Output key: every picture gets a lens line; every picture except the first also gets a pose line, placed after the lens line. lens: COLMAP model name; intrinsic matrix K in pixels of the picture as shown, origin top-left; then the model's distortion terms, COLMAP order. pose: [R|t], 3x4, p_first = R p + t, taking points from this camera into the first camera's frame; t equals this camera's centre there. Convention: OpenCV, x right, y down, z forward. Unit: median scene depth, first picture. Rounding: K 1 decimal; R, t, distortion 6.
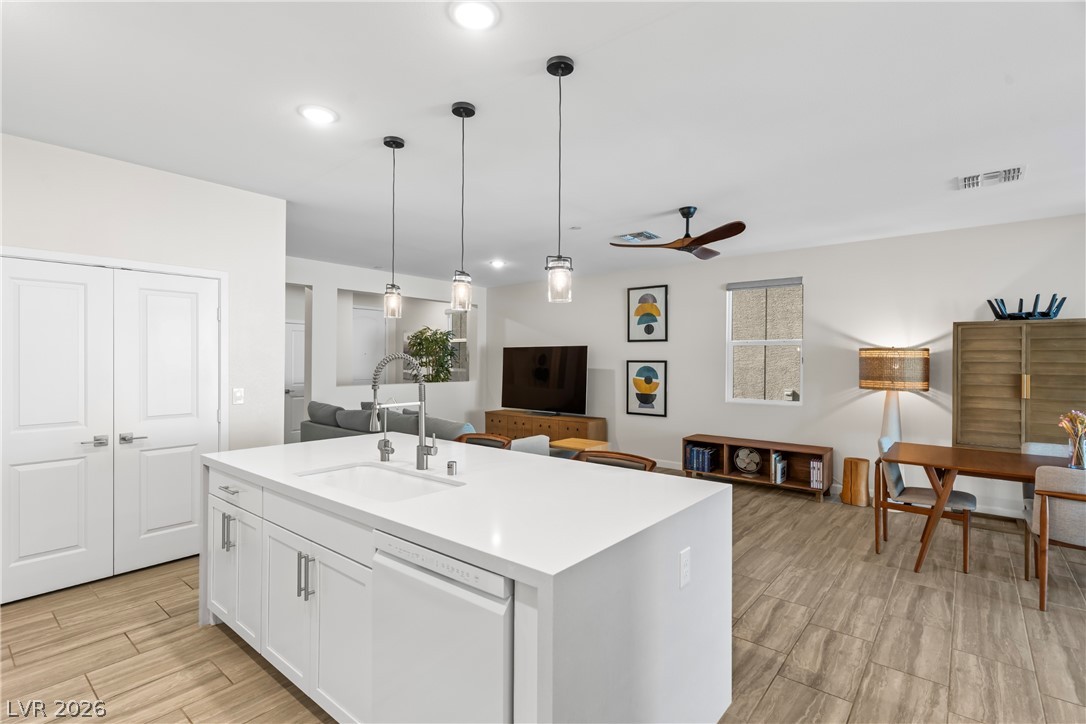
lens RADIAL K [[517.8, 0, 537.1], [0, 517.8, 371.8], [0, 0, 1]] dist [0.005996, 0.000508]
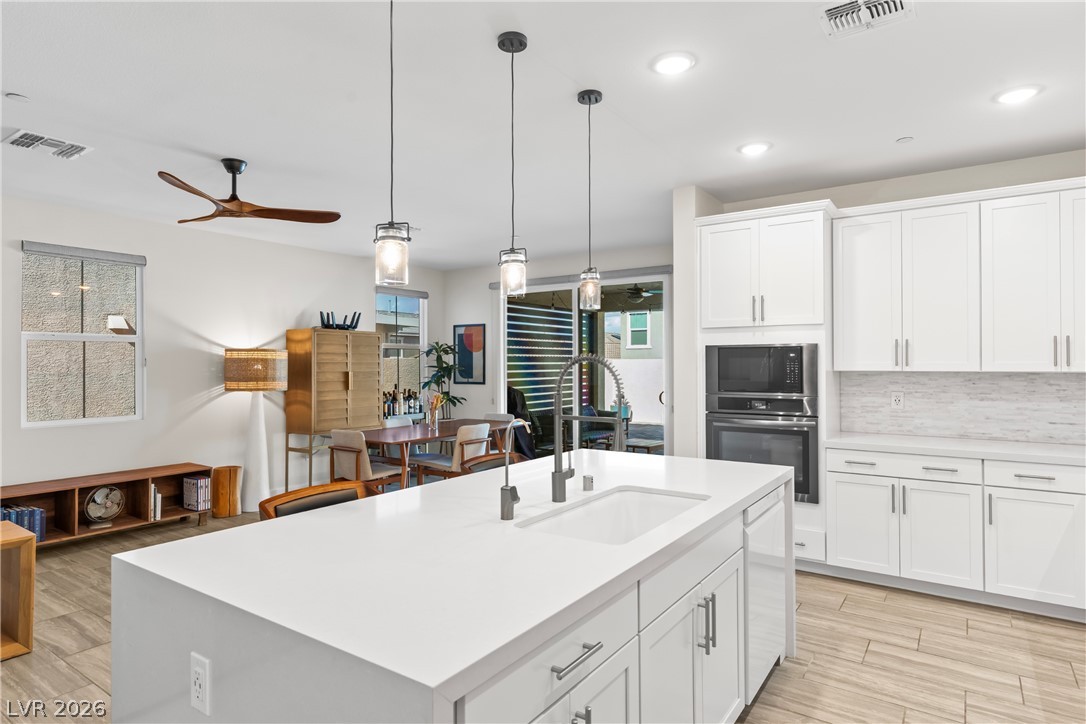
lens RADIAL K [[612.1, 0, 544.2], [0, 612.1, 355.3], [0, 0, 1]] dist [0.003570, 0.000926]
pose [[-0.083070, 0.009413, 0.996499, -0.557992], [0.029745, 0.999533, -0.006963, -0.008839], [-0.996100, 0.029063, -0.083311, 0.544895]]
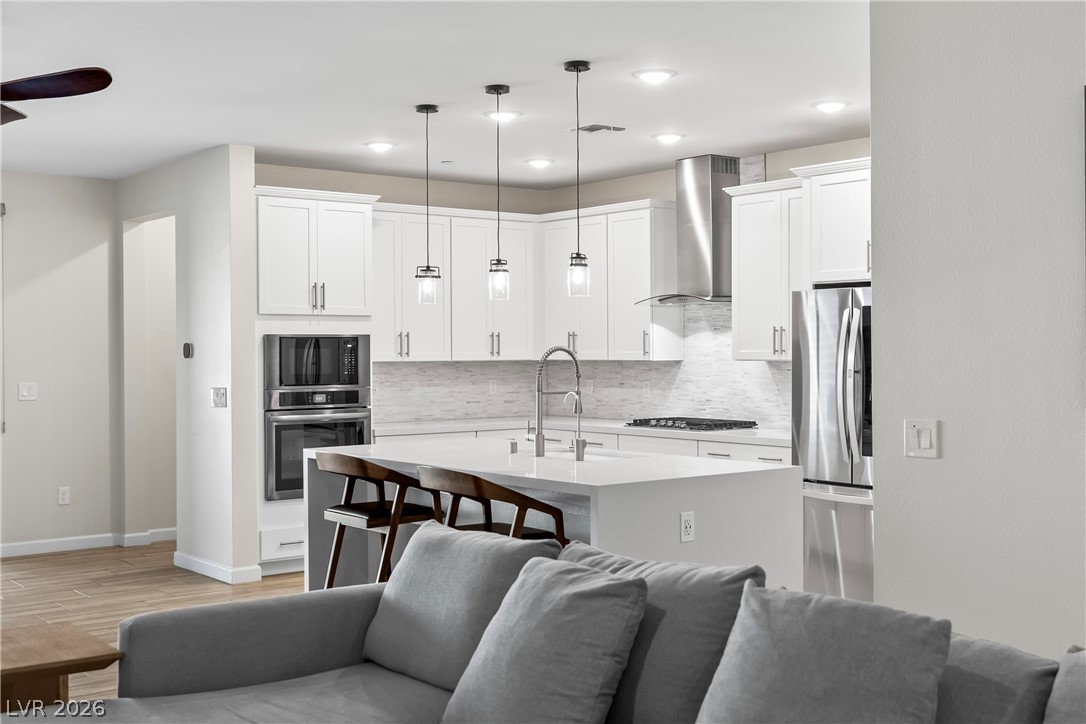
lens RADIAL K [[1272.5, 0, 547.0], [0, 1272.5, 357.5], [0, 0, 1]] dist [0.006904, 0.000000]
pose [[-0.975754, 0.000825, 0.218868, -0.349981], [0.008399, 0.999397, 0.033678, -0.051794], [-0.218709, 0.034699, -0.975173, 1.985977]]
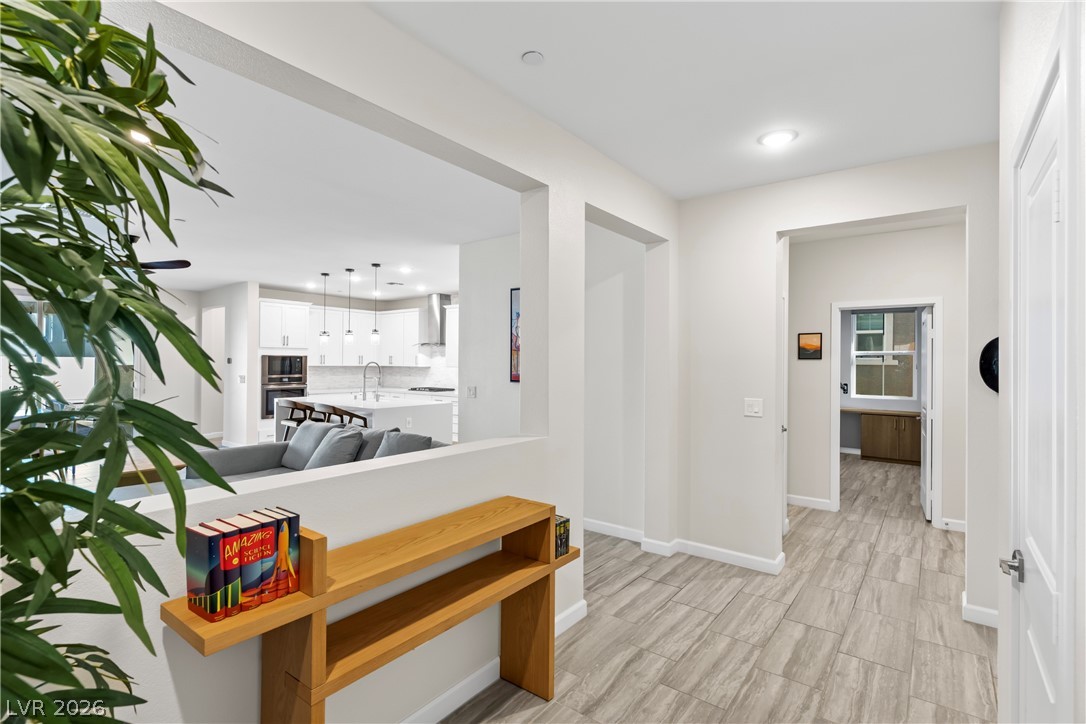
lens RADIAL K [[517.8, 0, 543.8], [0, 517.8, 360.3], [0, 0, 1]] dist [0.005996, 0.000508]
pose [[-0.999551, -0.011309, -0.027765, -0.567016], [-0.011974, 0.999642, 0.023915, -0.066948], [0.027484, 0.024237, -0.999328, 2.274899]]
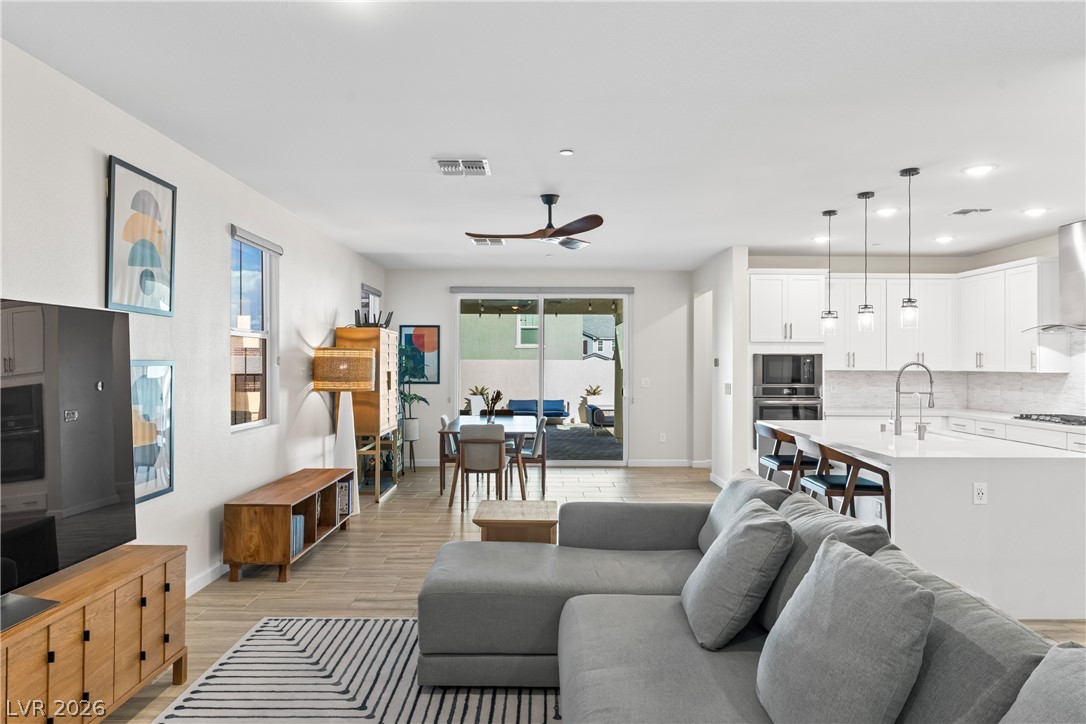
lens RADIAL K [[687.4, 0, 543.0], [0, 687.4, 357.3], [0, 0, 1]] dist [0.007919, 0.002632]
pose [[-0.640858, 0.000010, 0.767660, -0.552847], [0.015183, 0.999805, 0.012662, -0.046906], [-0.767510, 0.019770, -0.640733, 1.785872]]
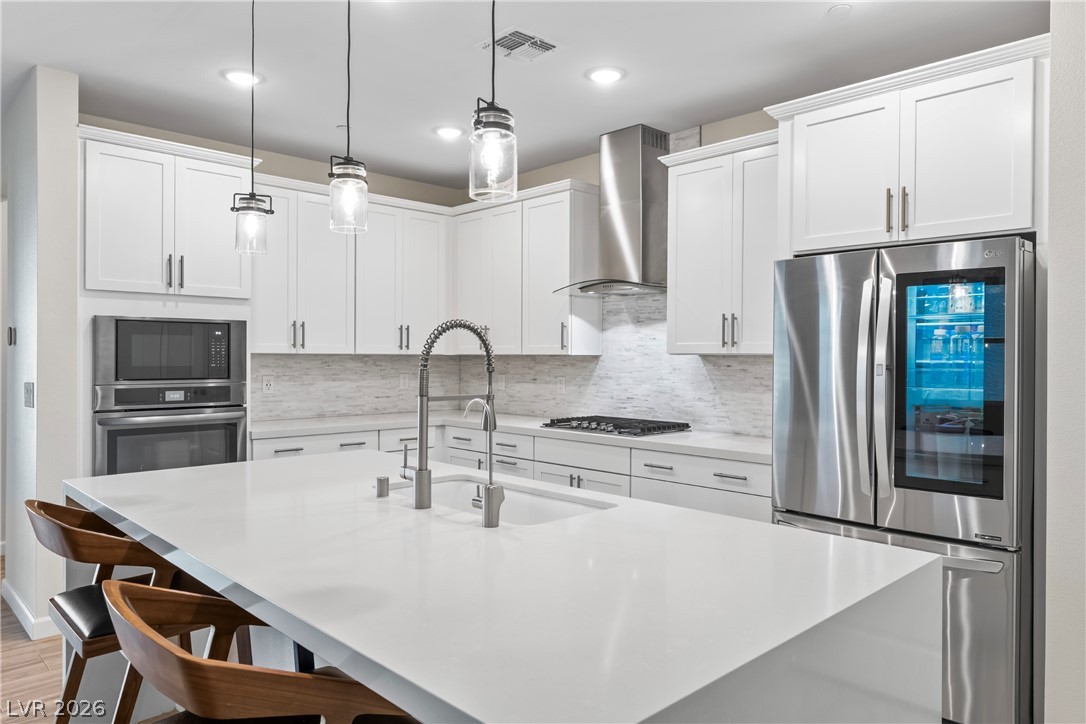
lens RADIAL K [[731.4, 0, 548.6], [0, 731.4, 358.2], [0, 0, 1]] dist [-0.005953, 0.013046]
pose [[-0.993174, -0.007491, 0.116398, -0.151631], [-0.004090, 0.999558, 0.029432, -0.001116], [-0.116567, 0.028755, -0.992766, 0.988780]]
